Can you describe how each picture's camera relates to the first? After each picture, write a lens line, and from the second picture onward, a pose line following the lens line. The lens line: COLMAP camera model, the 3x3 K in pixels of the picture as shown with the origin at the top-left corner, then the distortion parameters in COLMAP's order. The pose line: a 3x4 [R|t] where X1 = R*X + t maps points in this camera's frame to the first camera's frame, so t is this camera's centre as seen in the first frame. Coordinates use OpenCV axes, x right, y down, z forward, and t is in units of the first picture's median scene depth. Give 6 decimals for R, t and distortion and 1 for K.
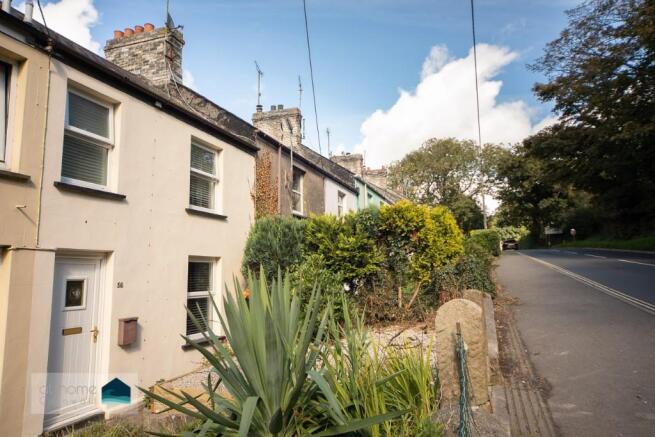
lens RADIAL K [[422.3, 0, 327.5], [0, 422.3, 218.5], [0, 0, 1]] dist [0.002287, 0.003109]
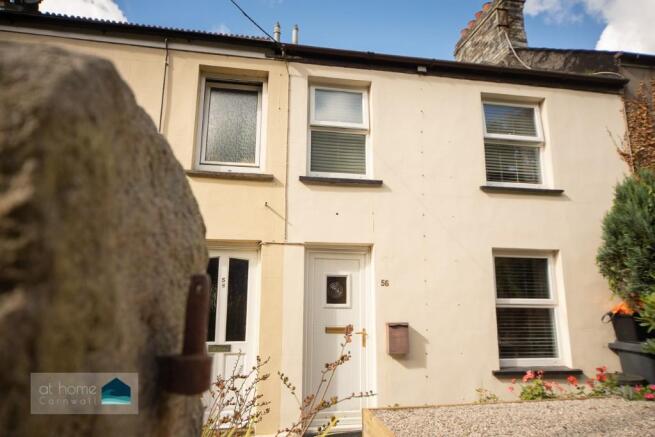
lens RADIAL K [[422.3, 0, 327.5], [0, 422.3, 218.5], [0, 0, 1]] dist [0.002287, 0.003109]
pose [[0.505414, -0.145616, -0.850502, 0.157620], [0.096488, 0.989014, -0.111992, 0.088874], [0.857465, -0.025460, 0.513911, 0.362601]]
